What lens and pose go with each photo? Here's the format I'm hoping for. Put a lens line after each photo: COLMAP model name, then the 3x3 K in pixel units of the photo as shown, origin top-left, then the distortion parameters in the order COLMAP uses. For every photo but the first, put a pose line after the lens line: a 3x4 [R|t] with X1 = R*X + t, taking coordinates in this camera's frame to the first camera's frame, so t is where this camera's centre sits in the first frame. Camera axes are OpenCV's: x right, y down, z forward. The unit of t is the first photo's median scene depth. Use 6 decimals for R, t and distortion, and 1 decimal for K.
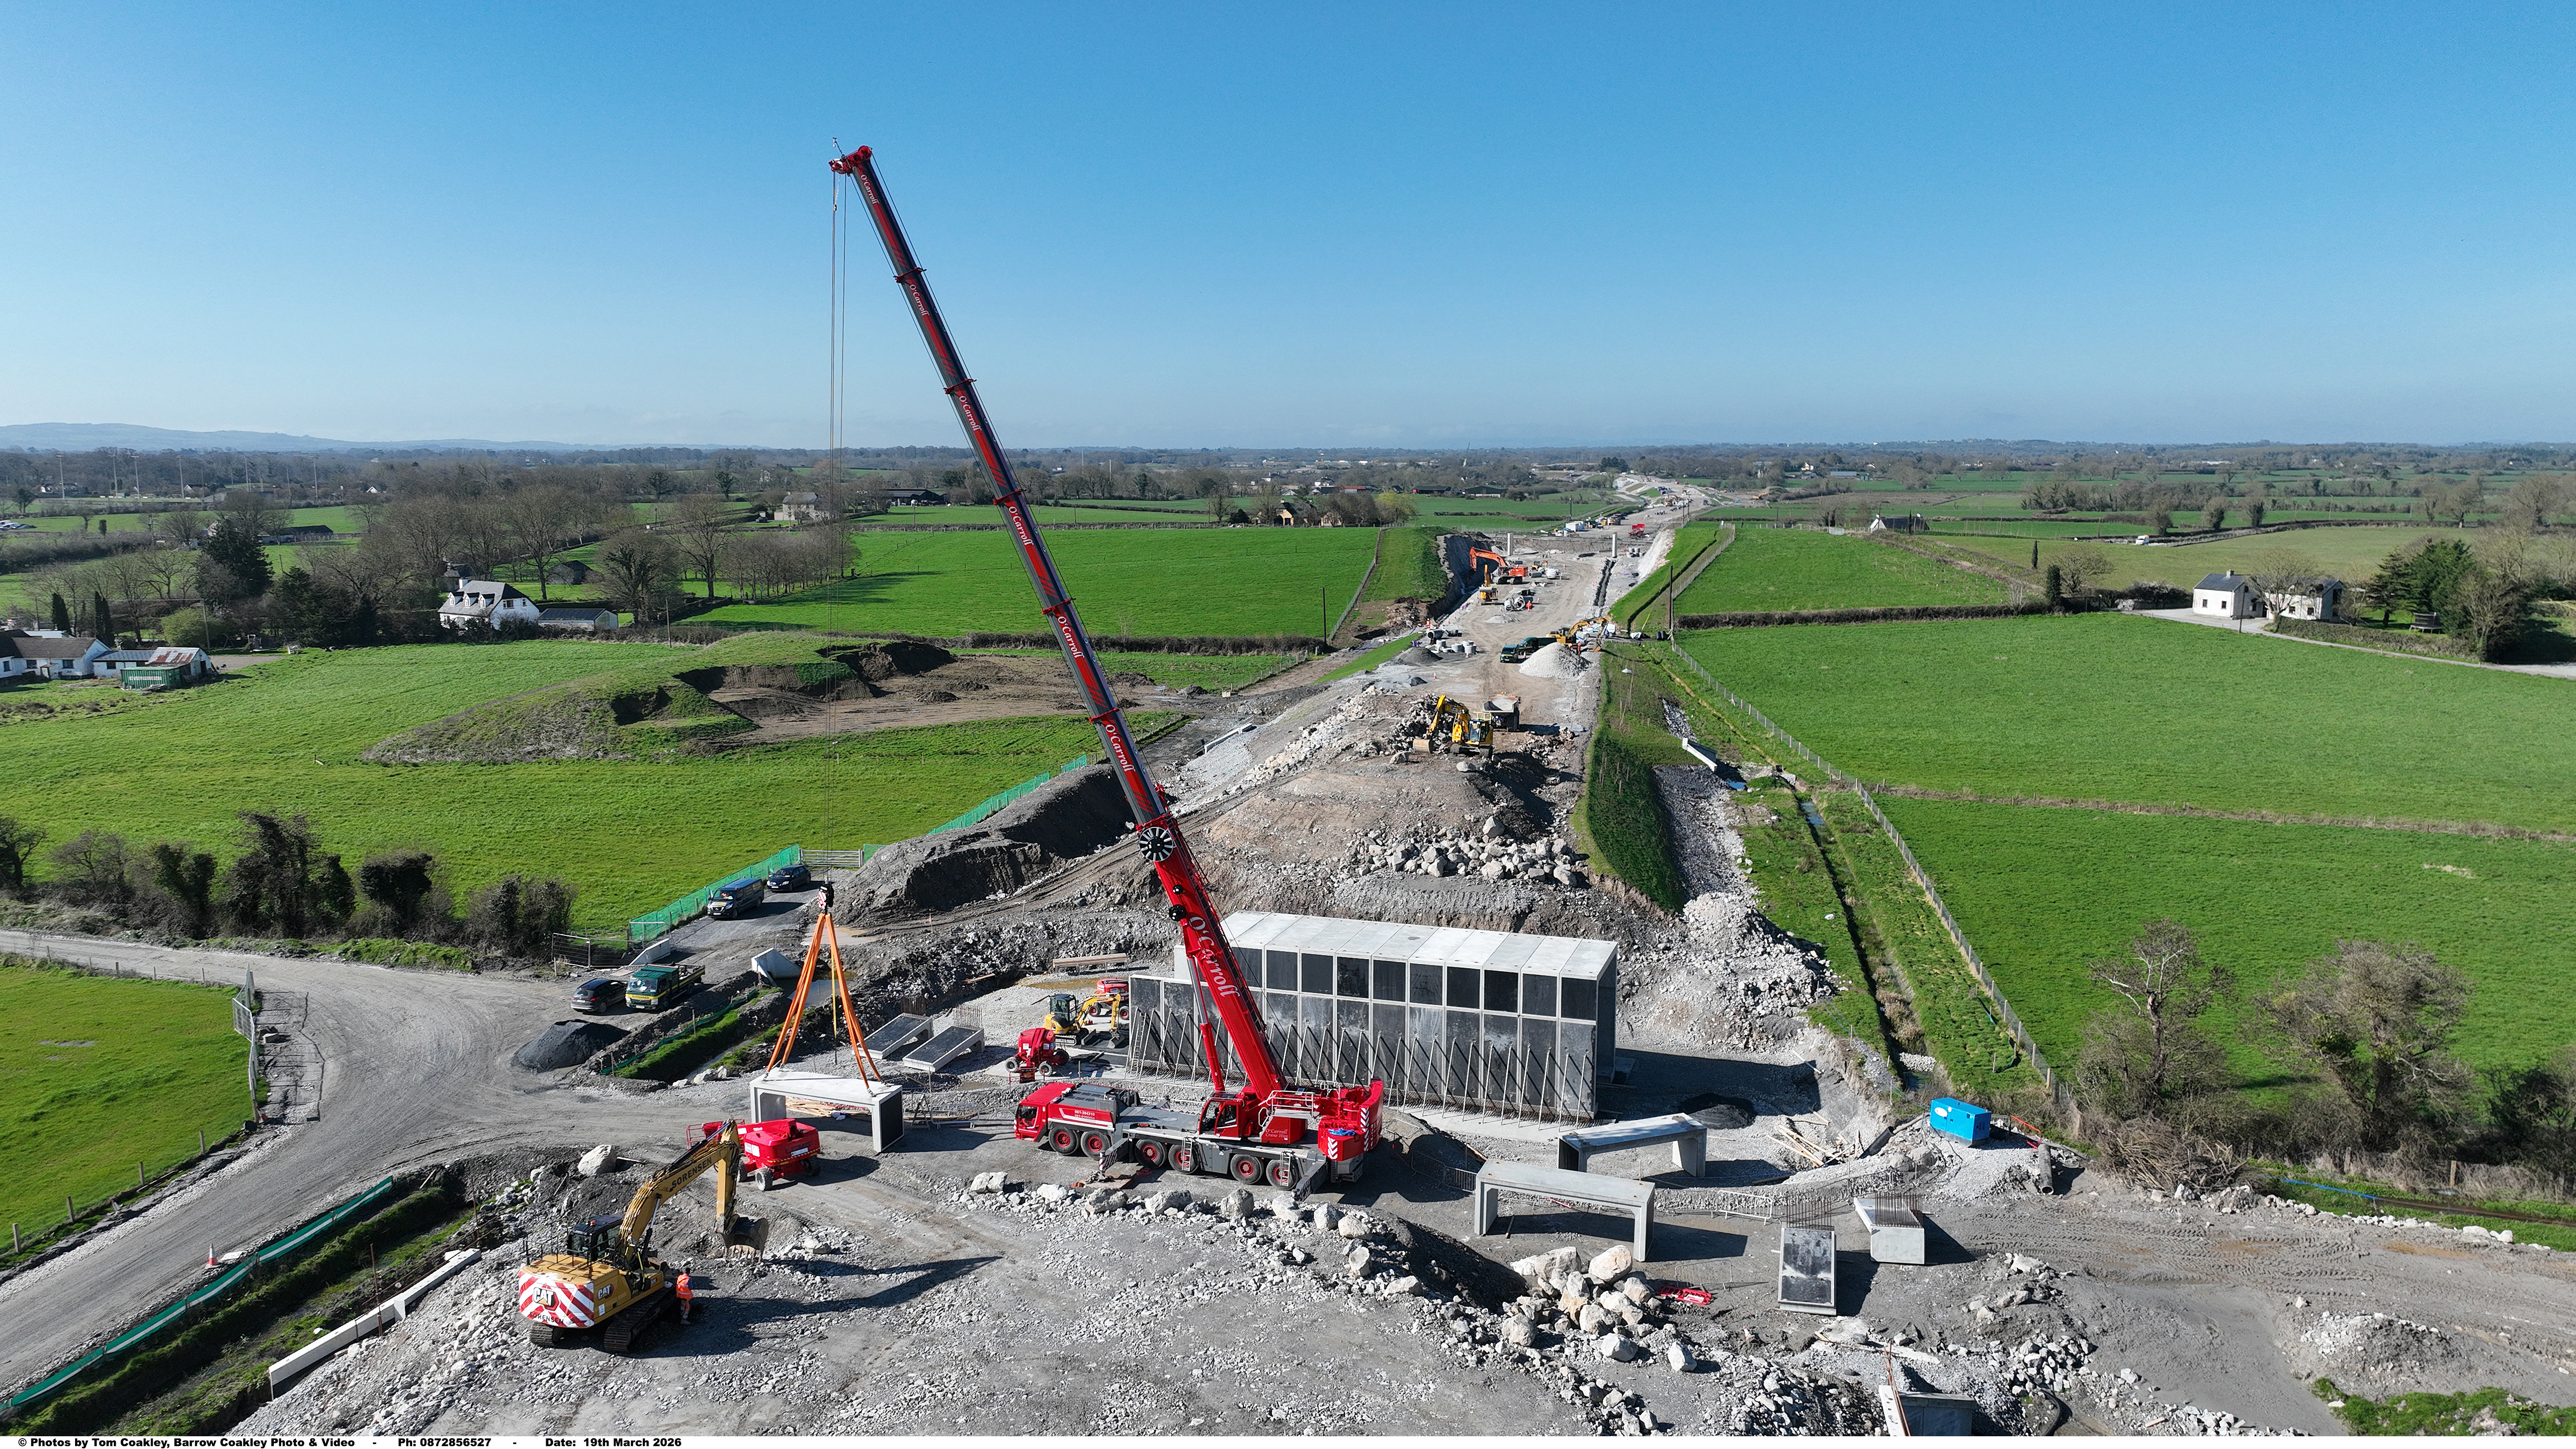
lens RADIAL K [[1811.2, 0, 1288.9], [0, 1811.2, 723.9], [0, 0, 1]] dist [0.004346, 0.008136]
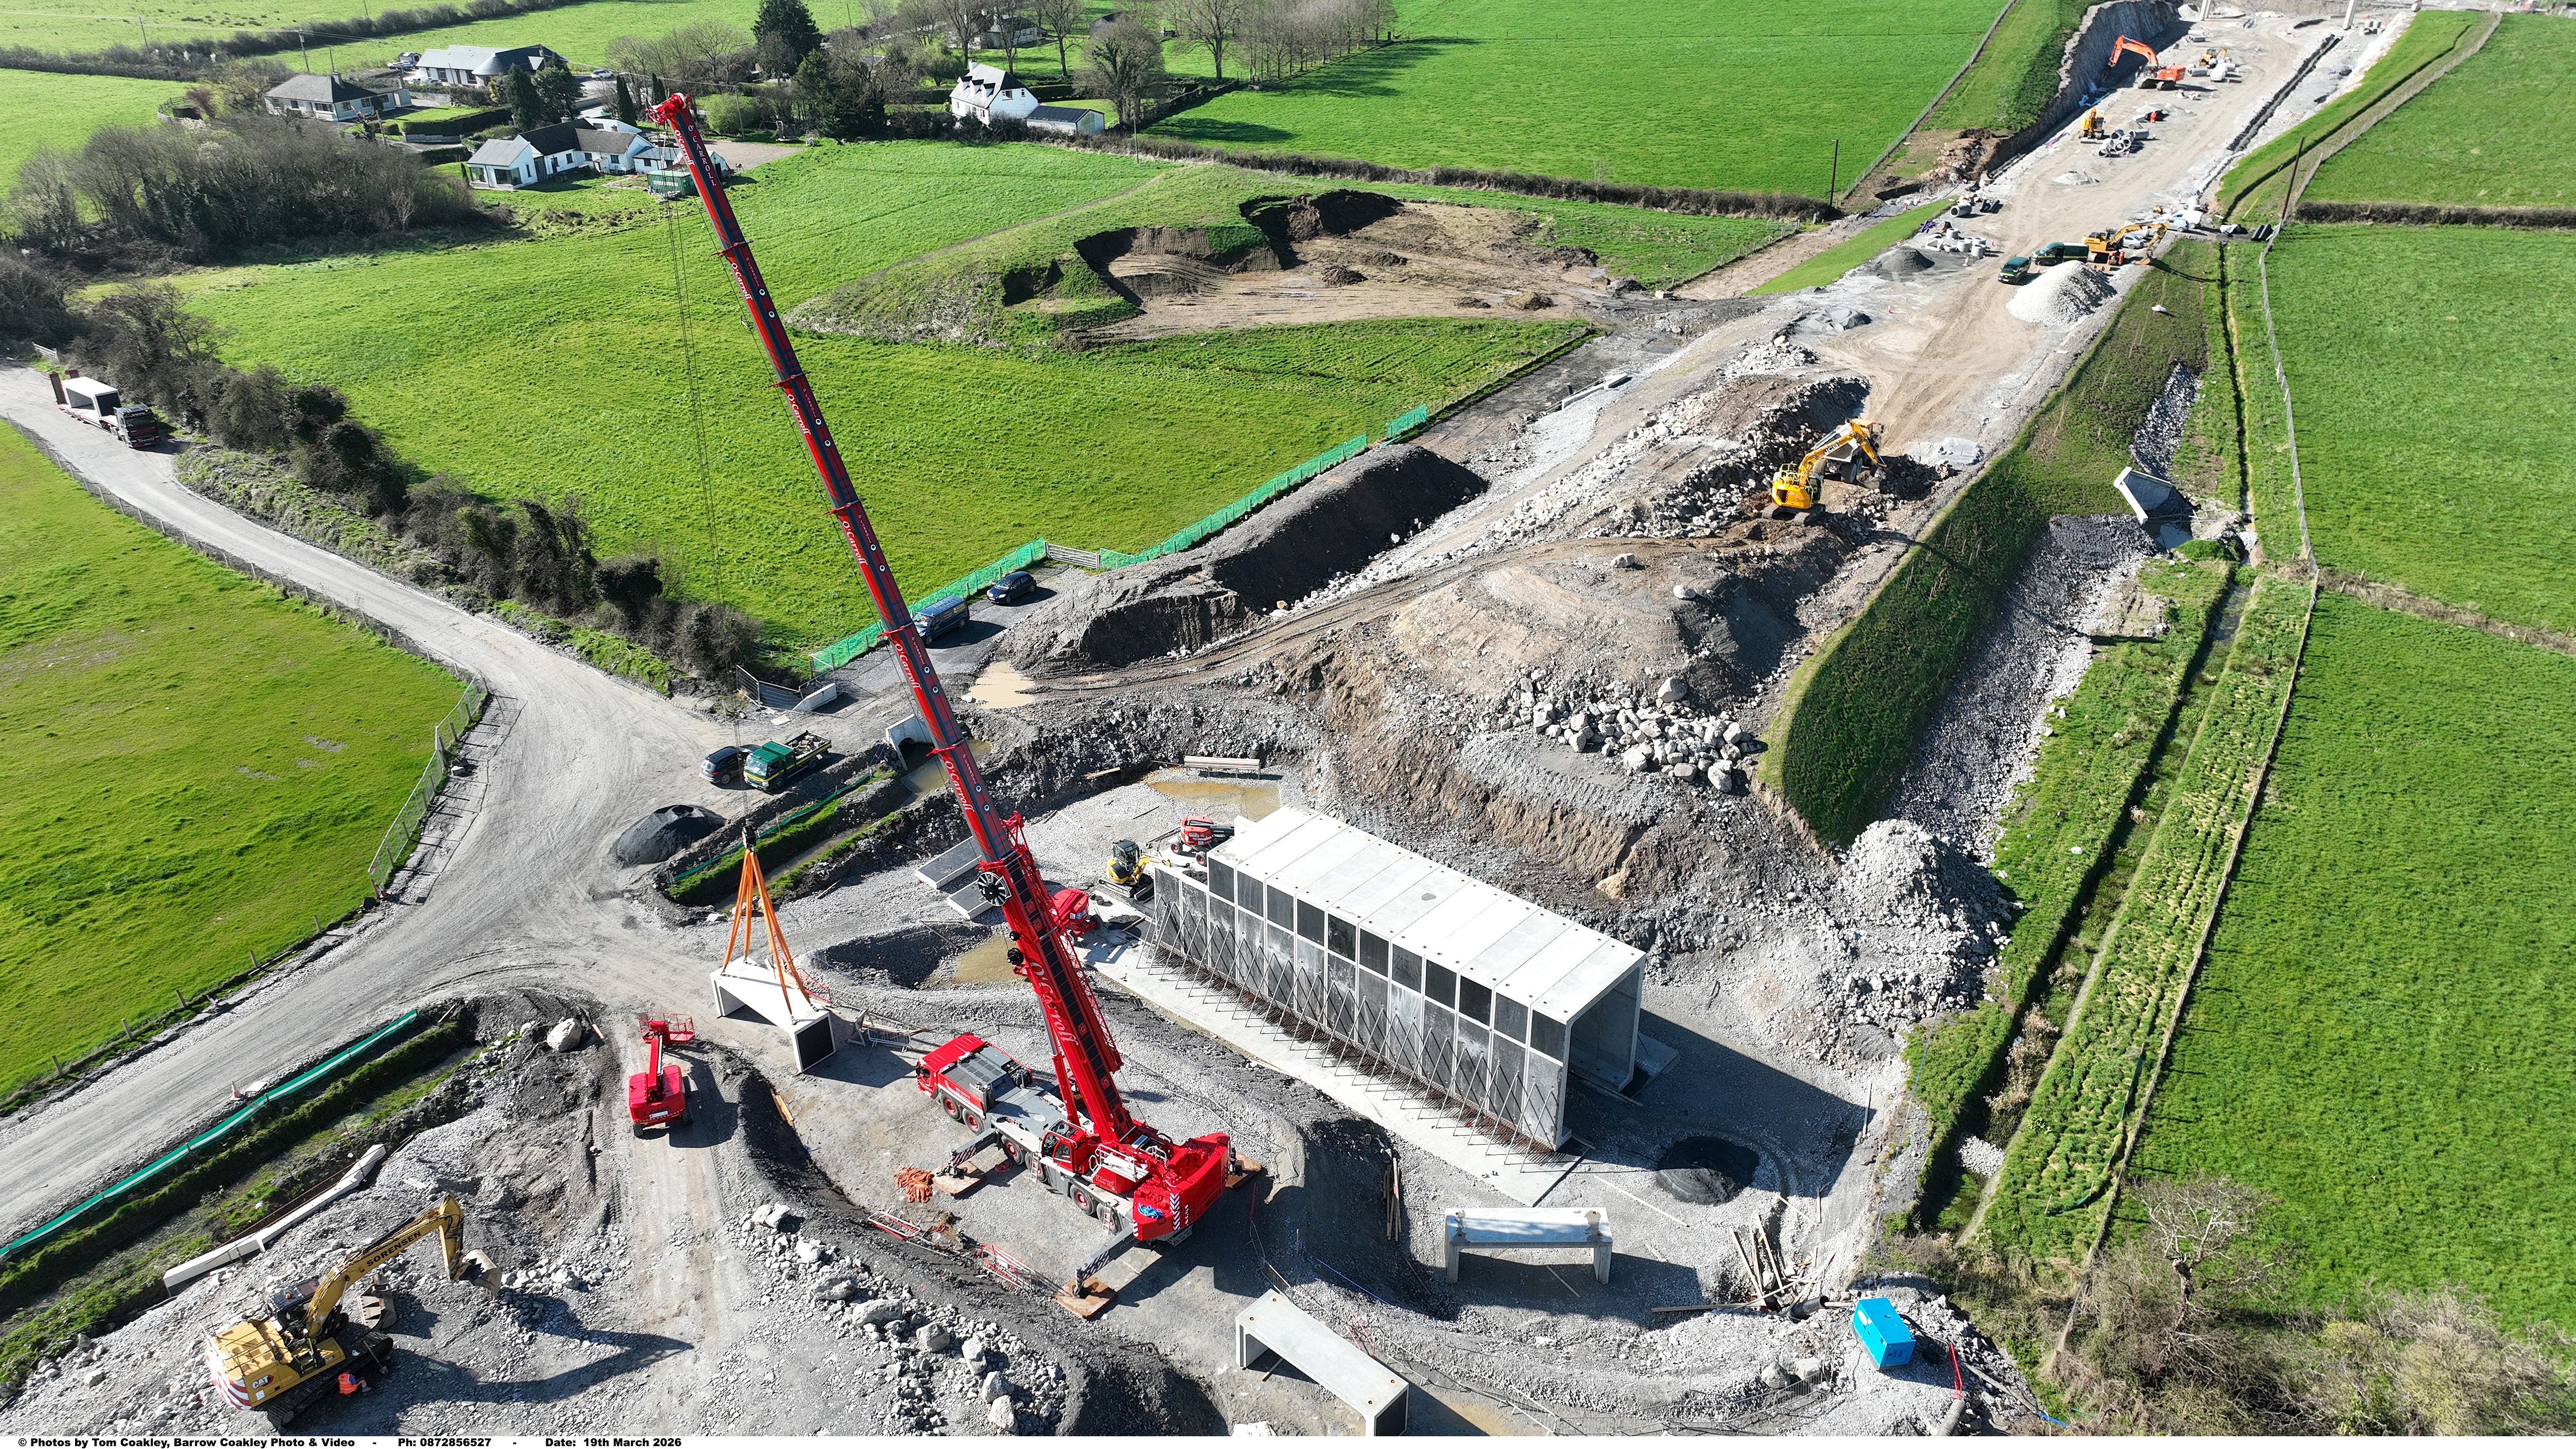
lens RADIAL K [[1811.2, 0, 1288.9], [0, 1811.2, 723.9], [0, 0, 1]] dist [0.004346, 0.008136]
pose [[0.929964, 0.172107, -0.324880, 0.213483], [-0.052490, 0.936764, 0.346004, -0.205656], [0.363885, -0.304718, 0.880190, 0.151728]]
